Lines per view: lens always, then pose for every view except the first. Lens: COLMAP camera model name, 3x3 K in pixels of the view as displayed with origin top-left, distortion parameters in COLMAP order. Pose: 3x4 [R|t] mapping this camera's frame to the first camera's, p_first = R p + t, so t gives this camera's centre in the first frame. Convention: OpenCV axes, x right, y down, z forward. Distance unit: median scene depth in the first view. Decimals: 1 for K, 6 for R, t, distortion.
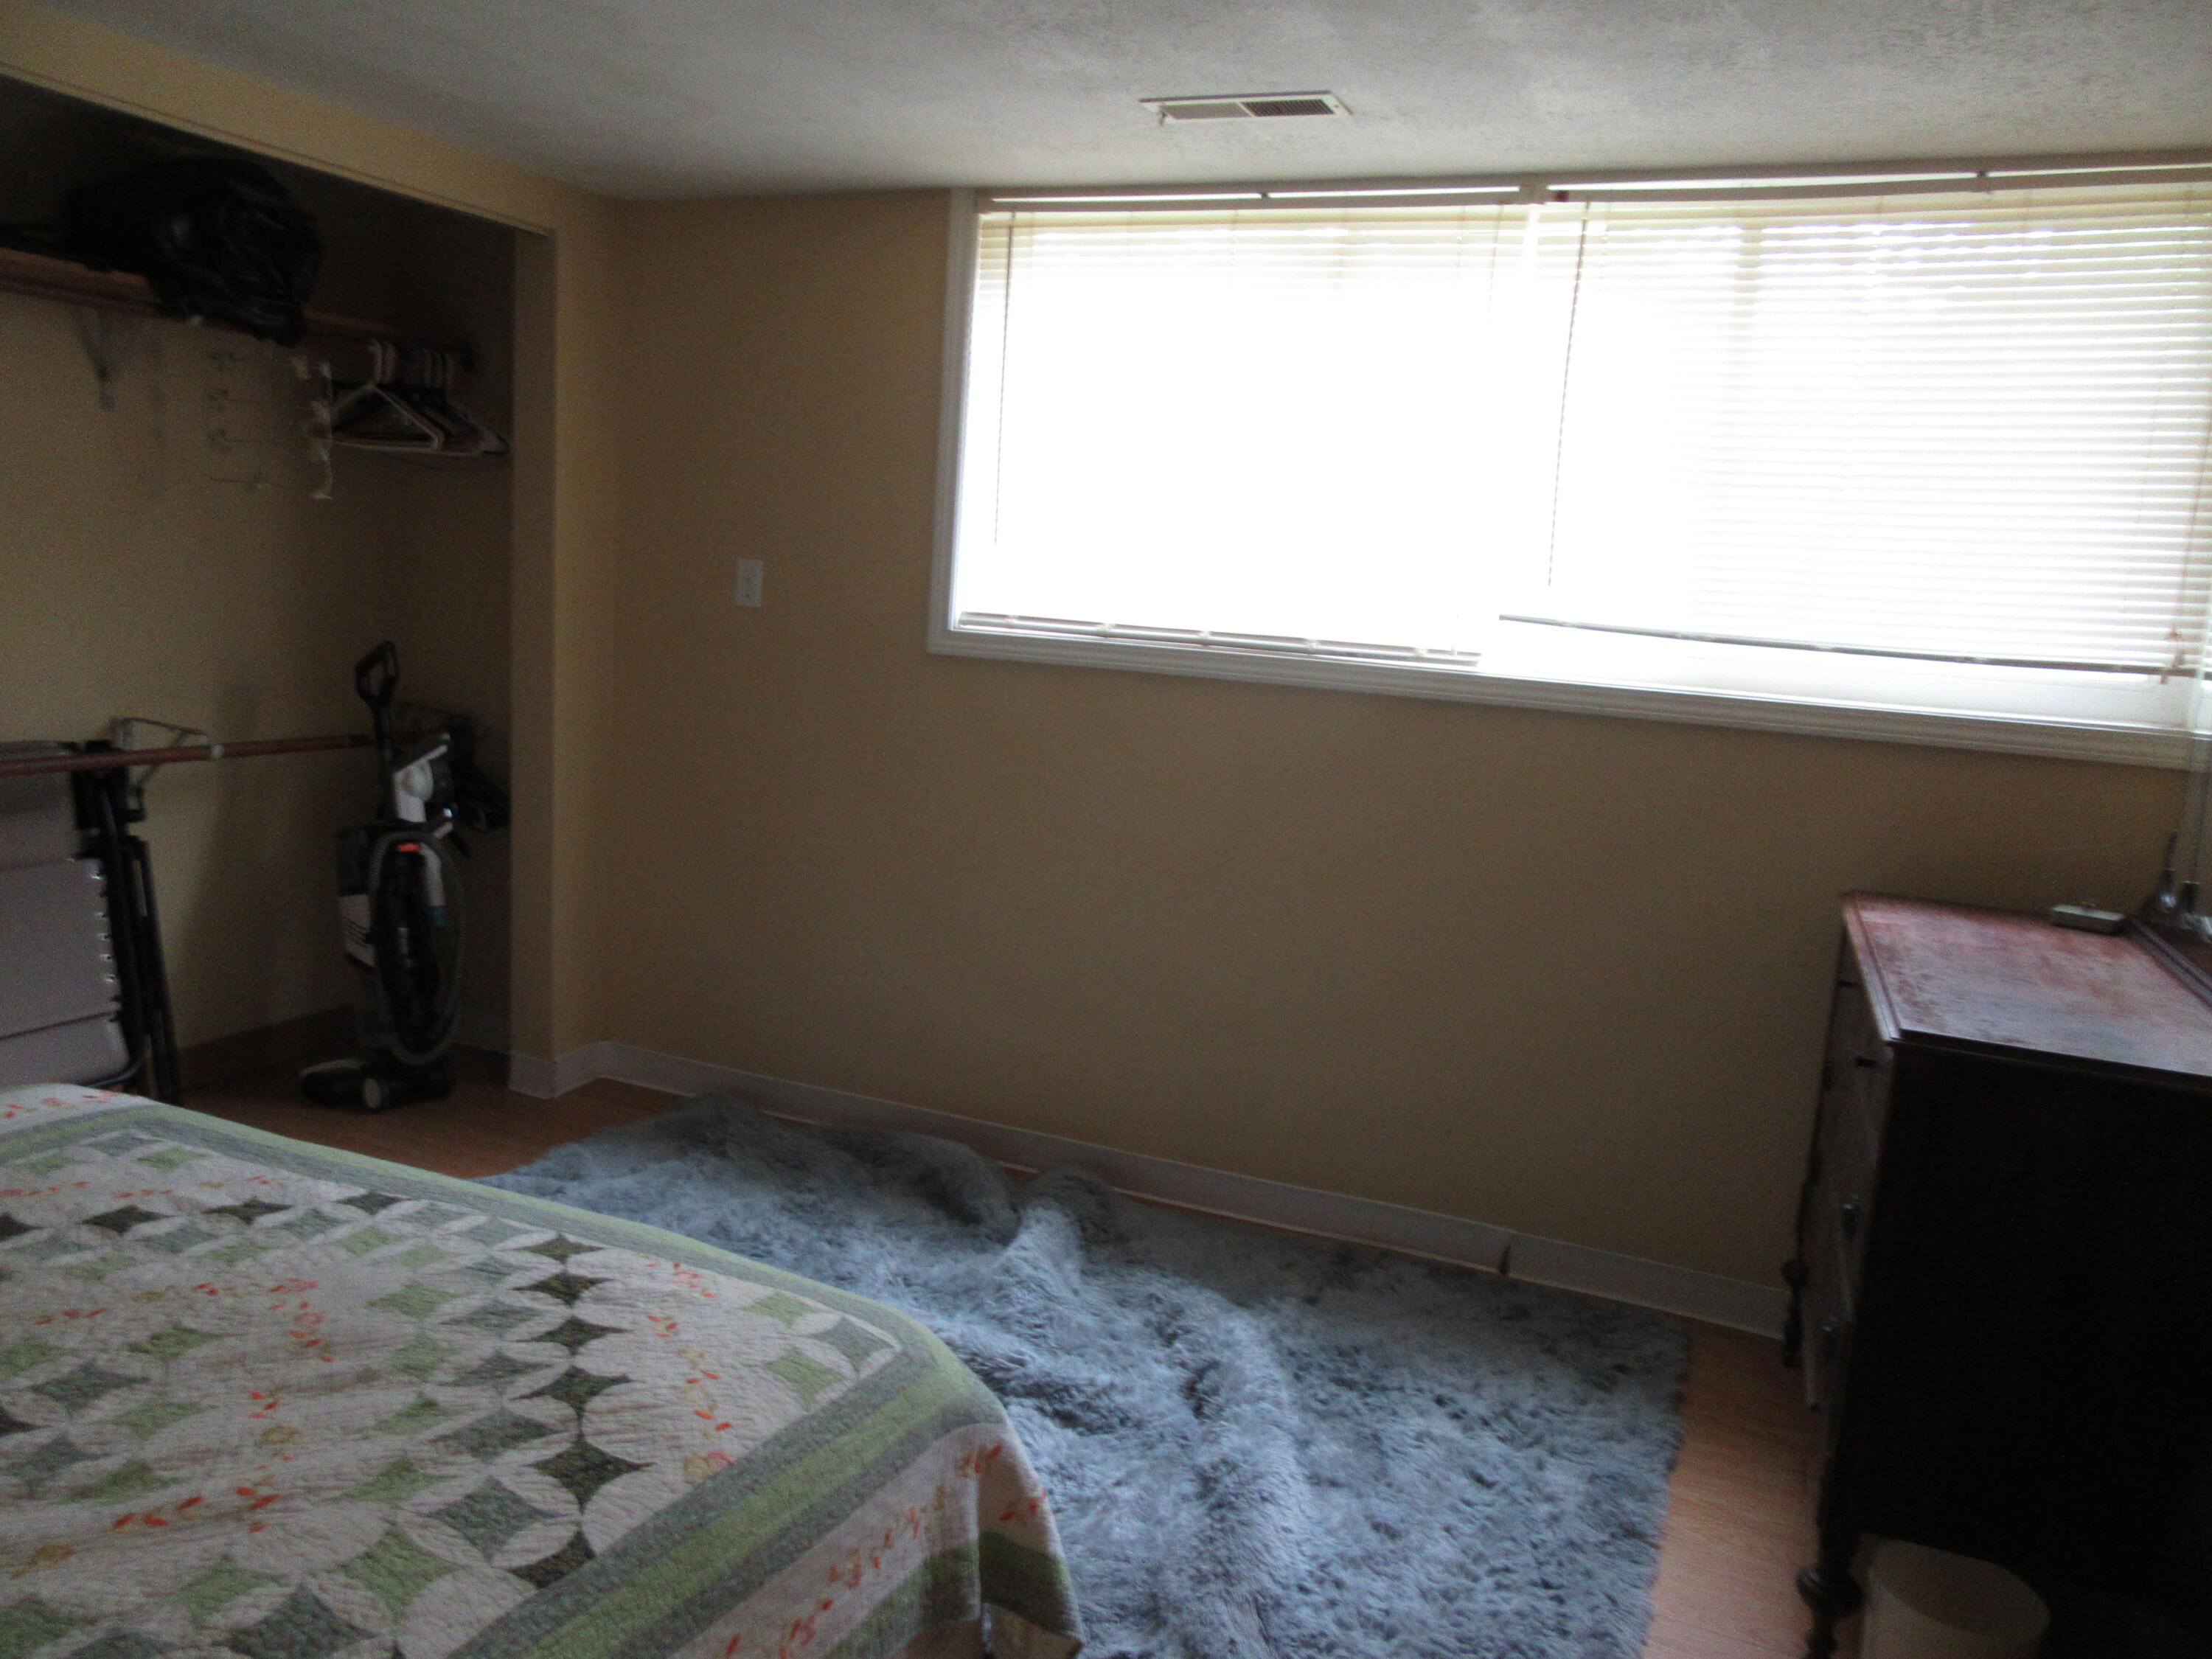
lens RADIAL K [[1620.7, 0, 1105.3], [0, 1620.7, 830.1], [0, 0, 1]] dist [-0.005825, -0.001473]
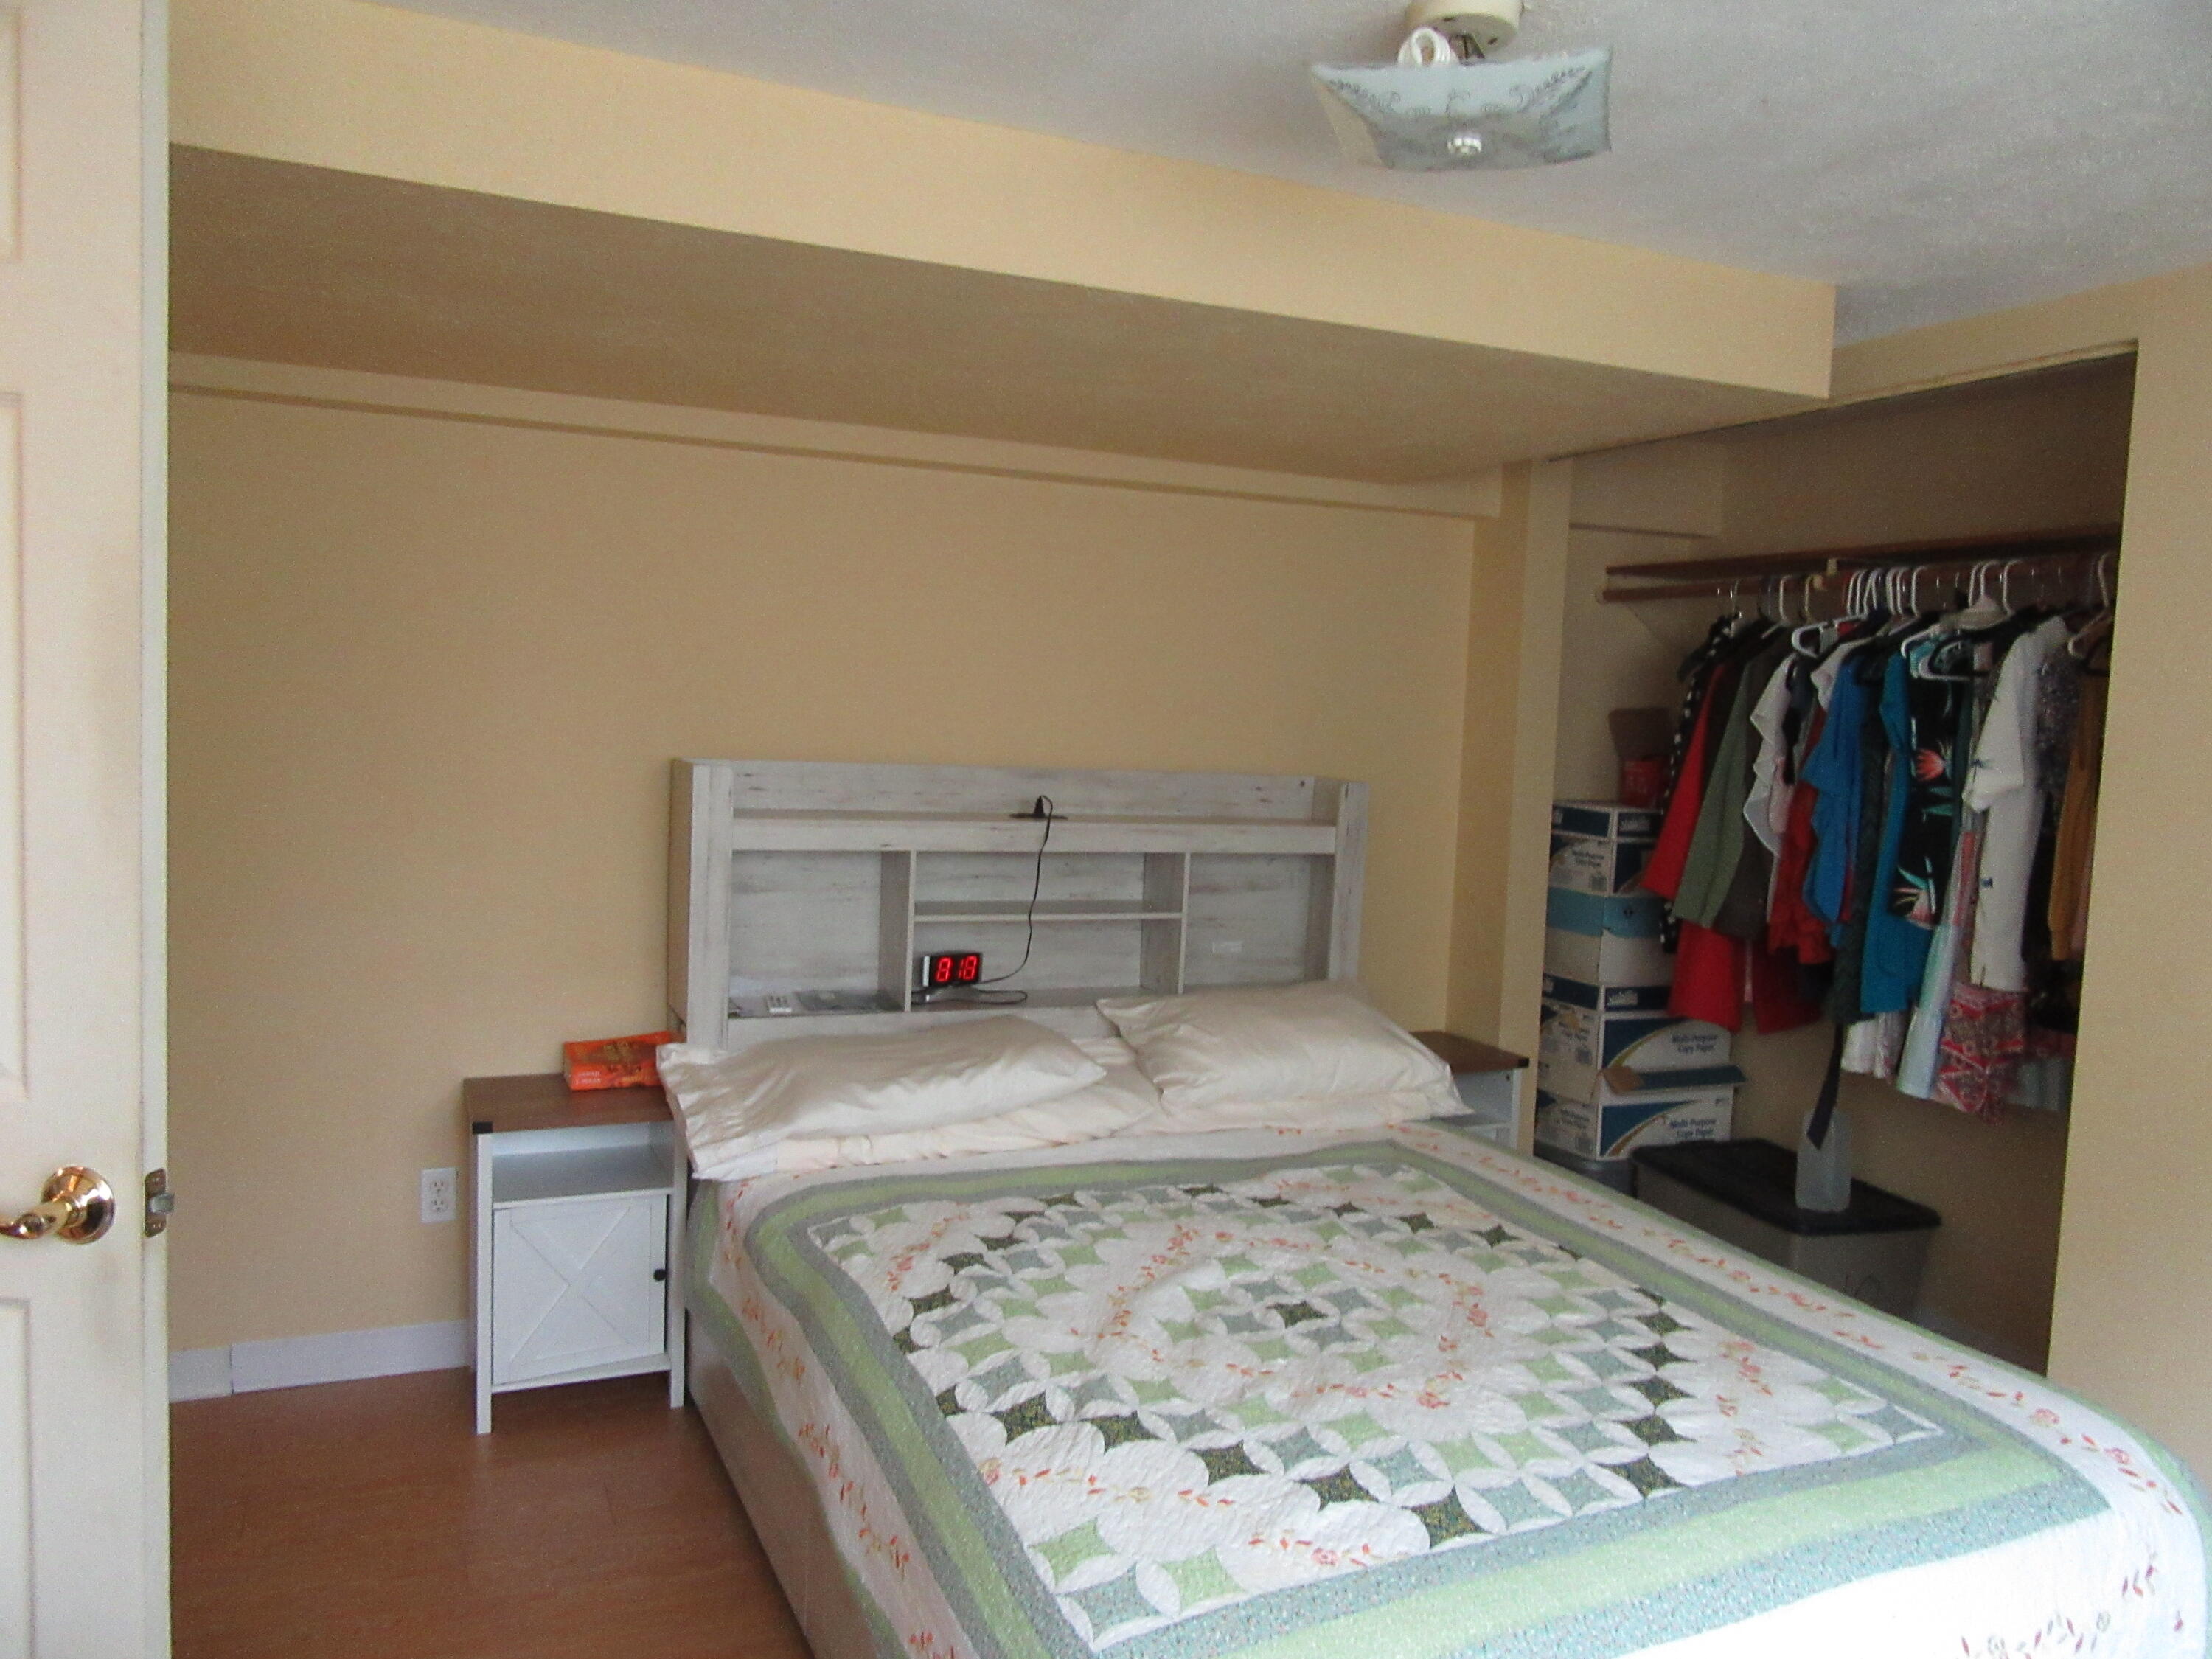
lens RADIAL K [[1620.7, 0, 1104.6], [0, 1620.7, 830.4], [0, 0, 1]] dist [-0.005825, -0.001473]
pose [[-0.669711, -0.039194, -0.741587, 0.561904], [-0.200741, 0.970985, 0.129967, -0.231732], [0.714976, 0.235907, -0.658147, 1.567260]]
